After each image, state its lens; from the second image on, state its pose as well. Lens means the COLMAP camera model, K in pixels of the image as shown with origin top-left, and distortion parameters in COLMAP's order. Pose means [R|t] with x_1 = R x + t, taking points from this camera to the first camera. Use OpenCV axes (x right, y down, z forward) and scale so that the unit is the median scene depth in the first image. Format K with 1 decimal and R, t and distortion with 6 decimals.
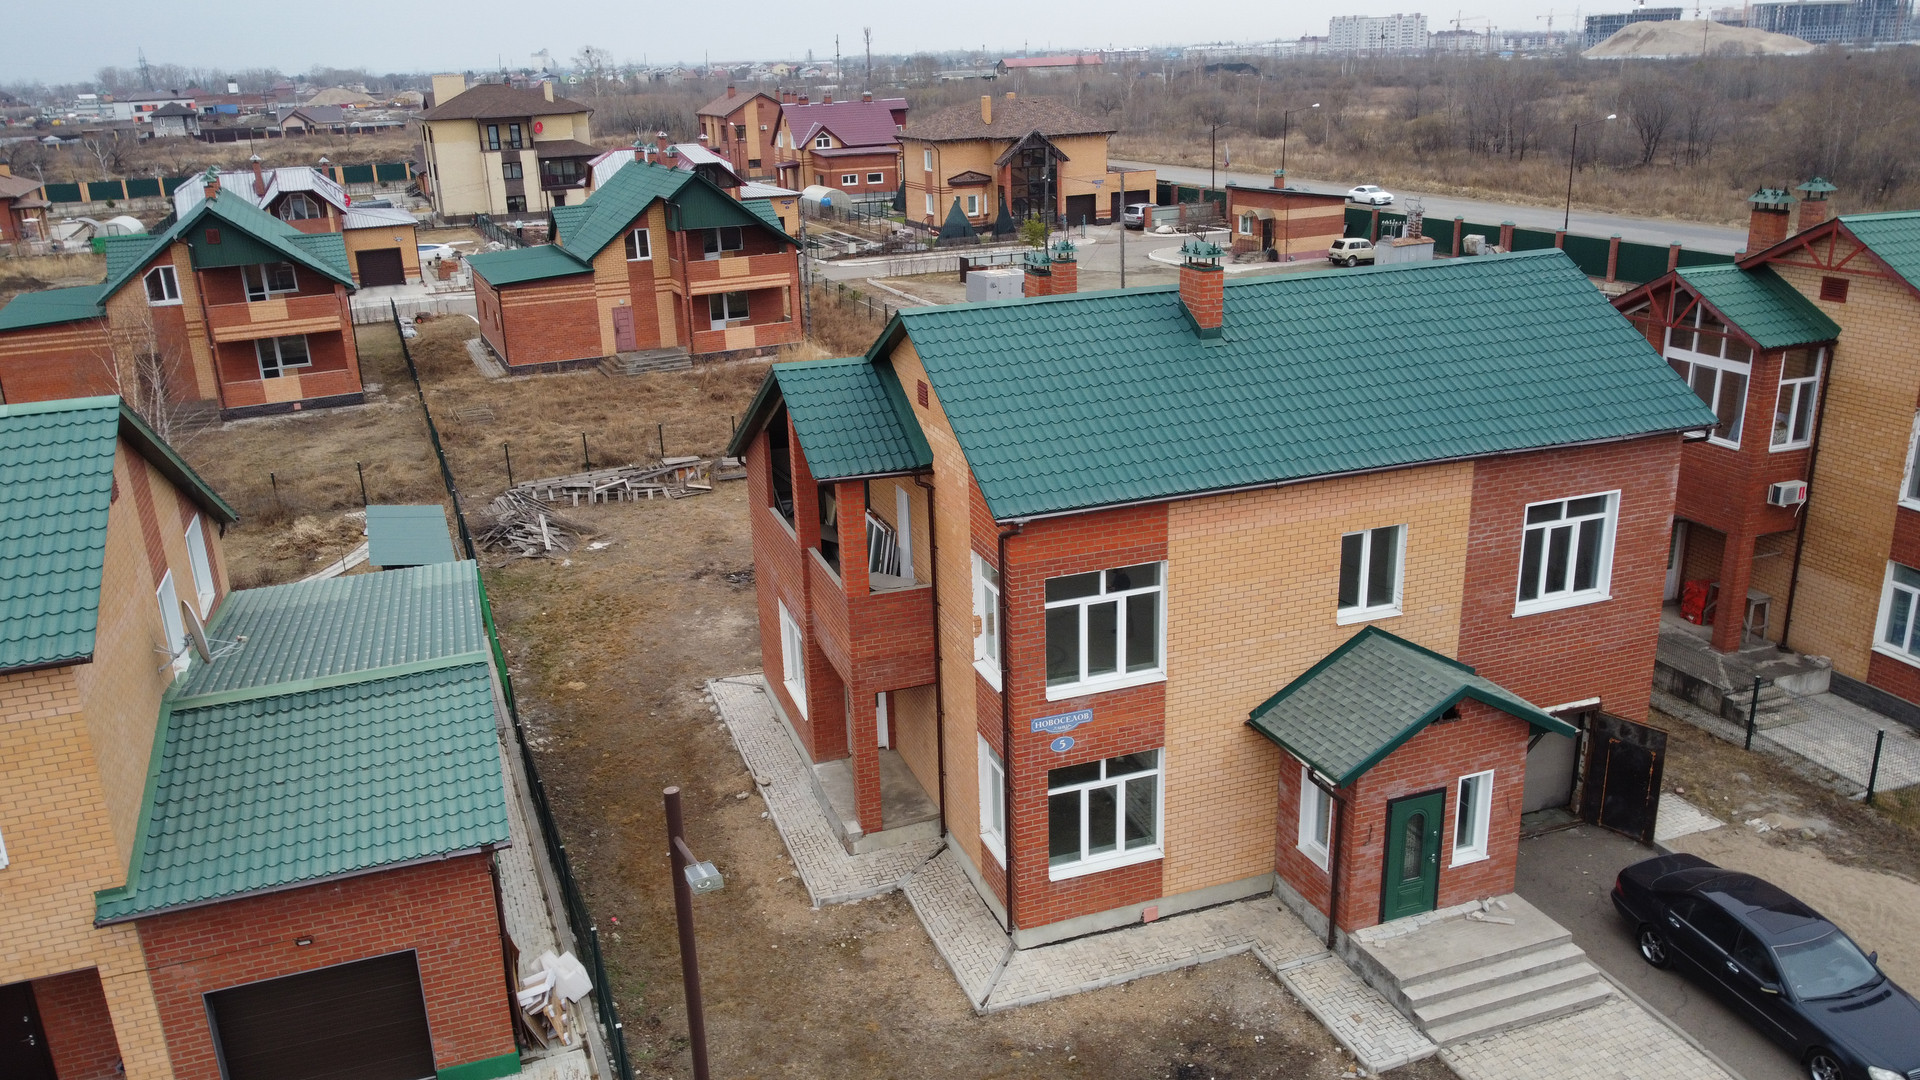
lens RADIAL K [[1455.2, 0, 953.7], [0, 1455.2, 547.7], [0, 0, 1]] dist [0.005939, -0.012170]
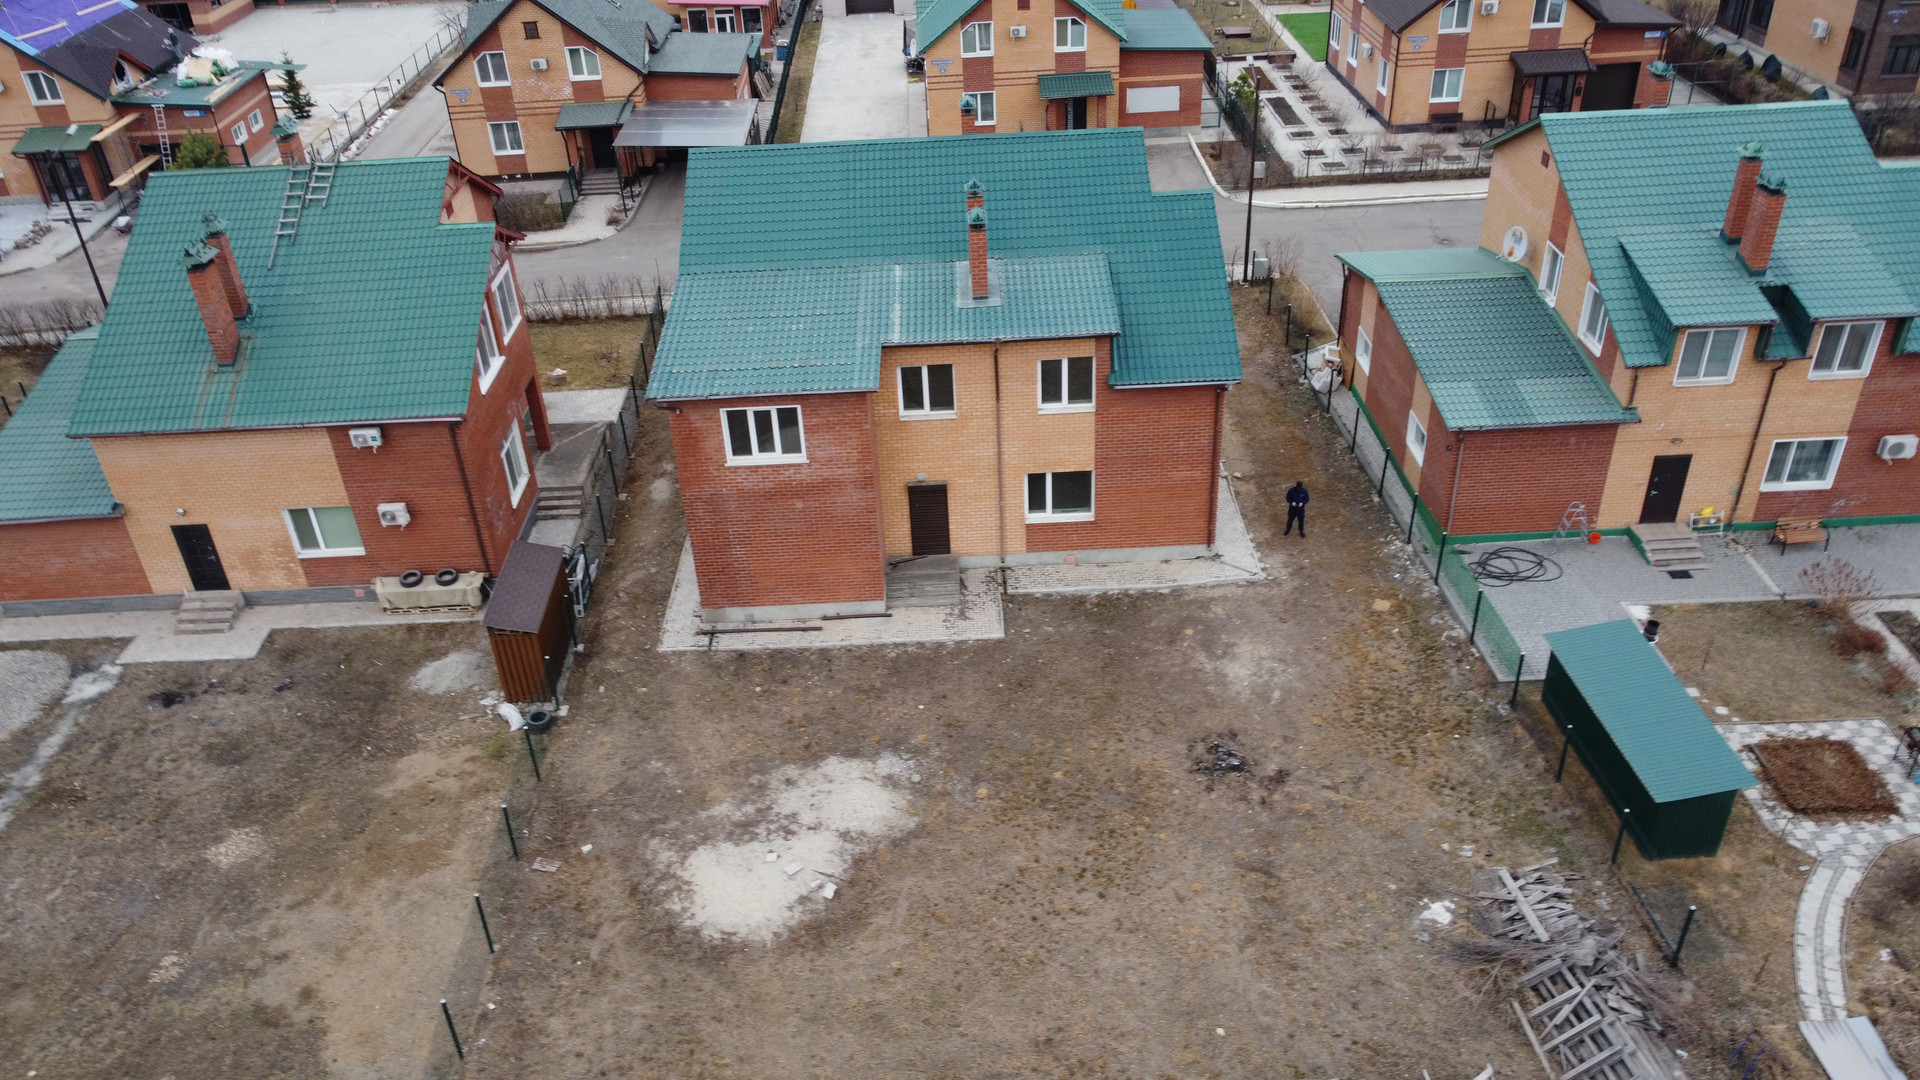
lens RADIAL K [[1455.2, 0, 956.0], [0, 1455.2, 541.9], [0, 0, 1]] dist [0.005939, -0.012170]
pose [[-0.946091, -0.104676, 0.306520, -0.416697], [0.173890, 0.634251, 0.753318, -1.211168], [-0.273265, 0.766008, -0.581857, 2.467084]]
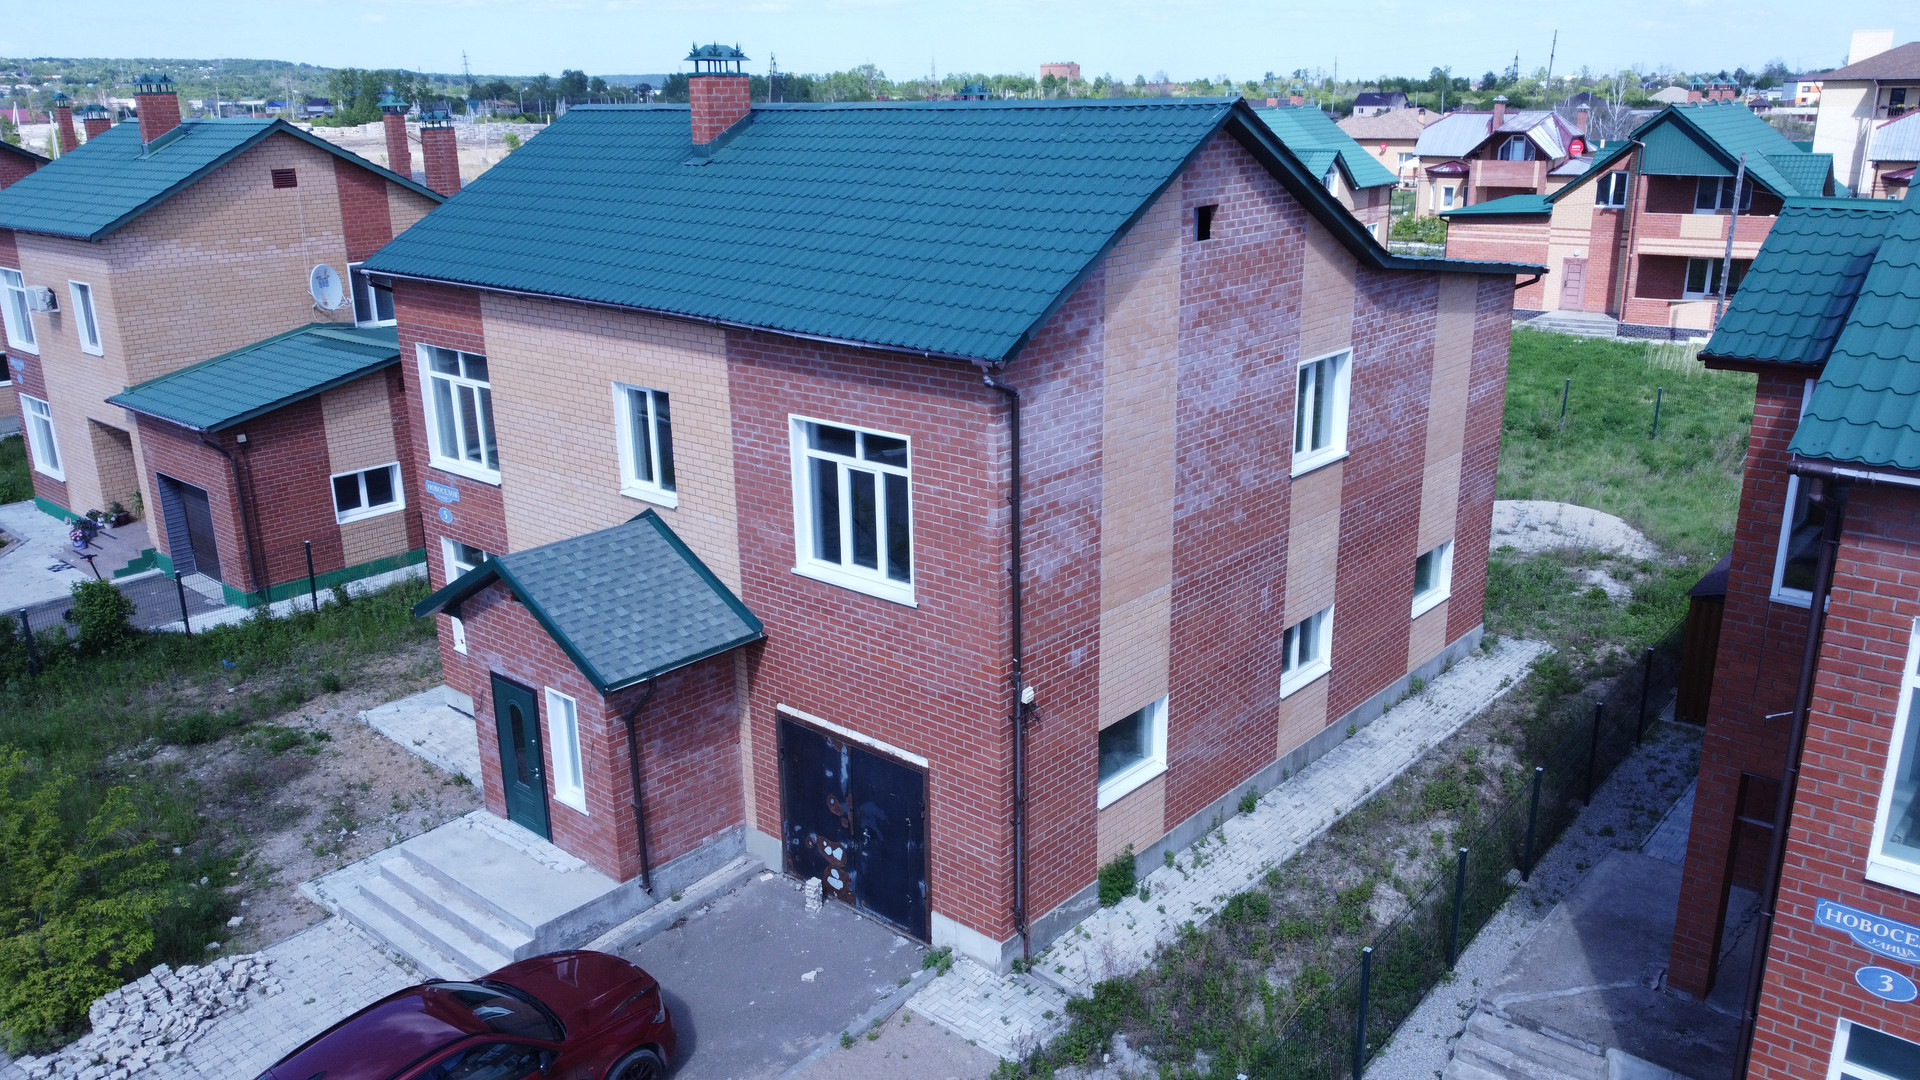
lens RADIAL K [[1455.2, 0, 950.3], [0, 1455.2, 546.4], [0, 0, 1]] dist [0.005939, -0.012170]
pose [[0.487032, 0.285976, -0.825238, 1.055837], [-0.281243, 0.945897, 0.161807, -0.107649], [0.826863, 0.153288, 0.541111, 0.696958]]
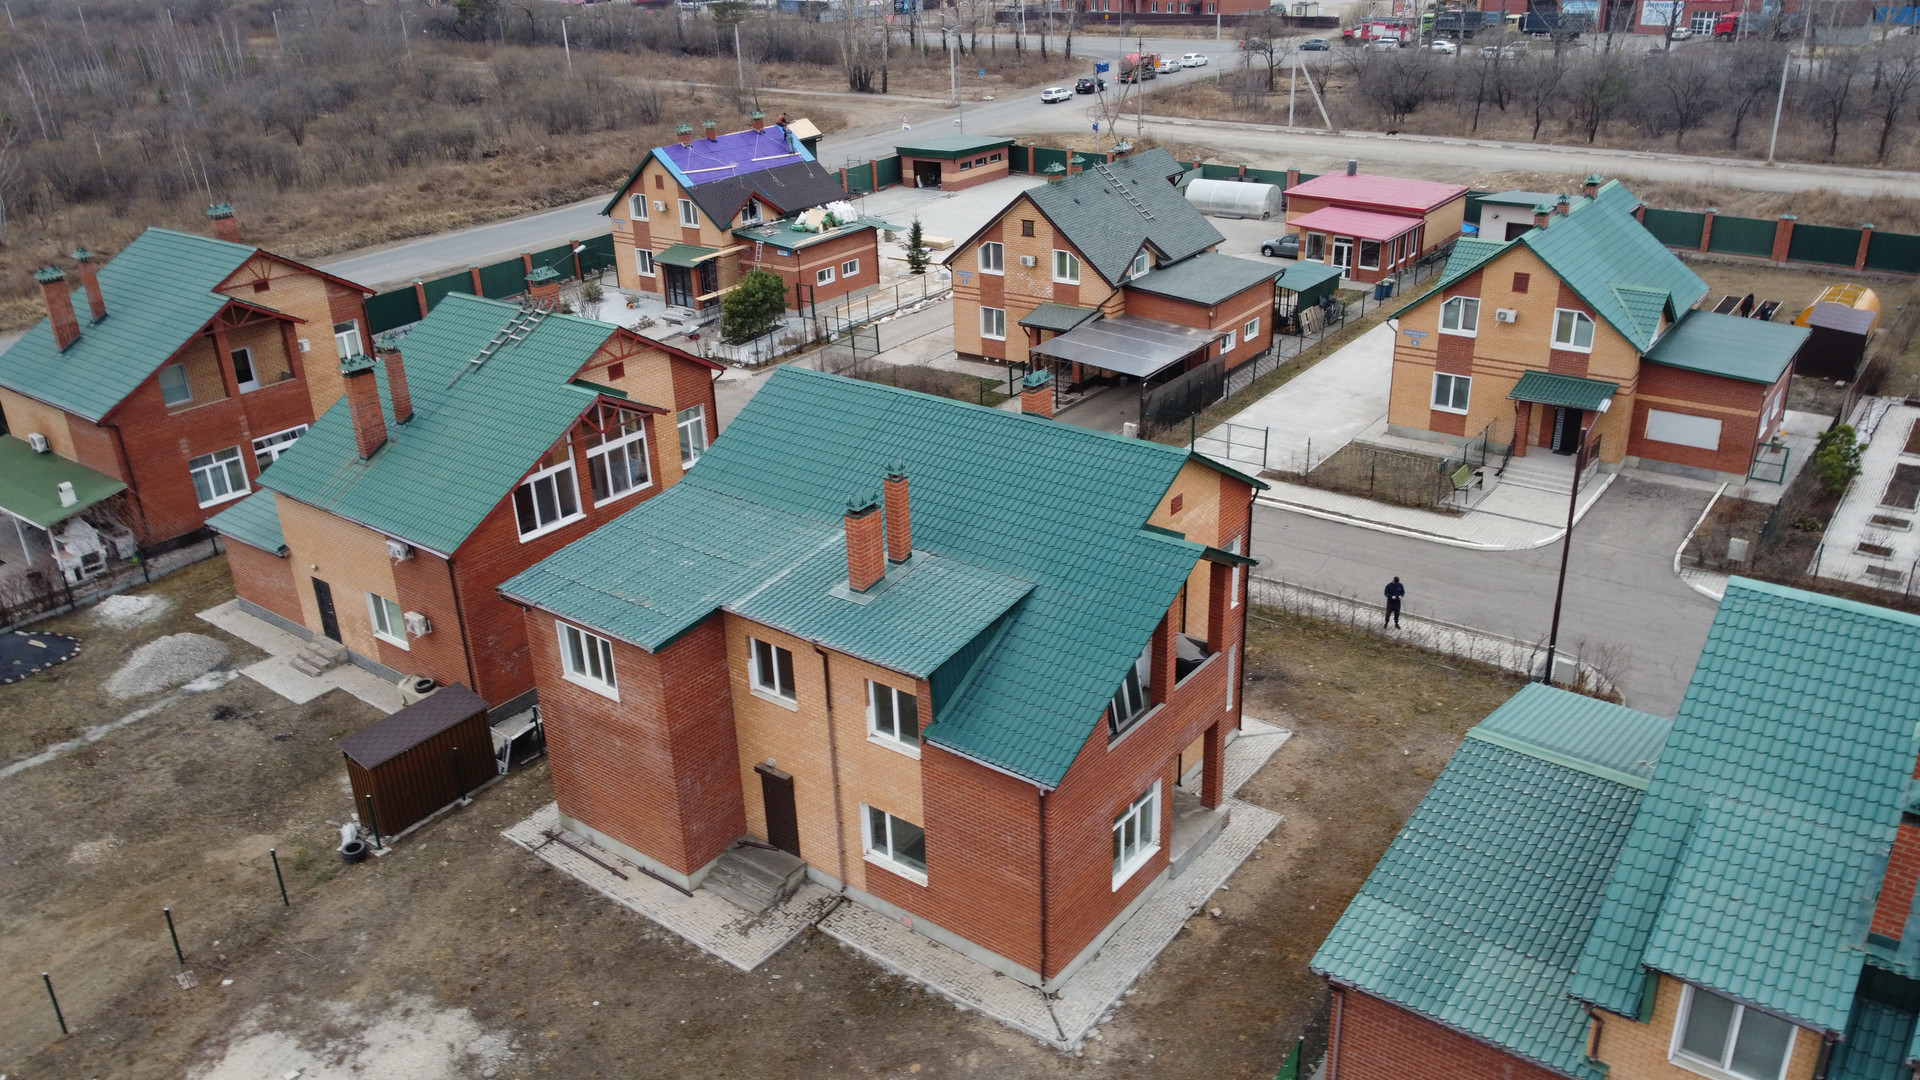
lens RADIAL K [[1455.2, 0, 952.1], [0, 1455.2, 540.2], [0, 0, 1]] dist [0.005939, -0.012170]
pose [[-0.543672, -0.291368, 0.787099, -1.051016], [0.321399, 0.794046, 0.515939, -0.899810], [-0.775322, 0.533475, -0.338055, 1.701209]]
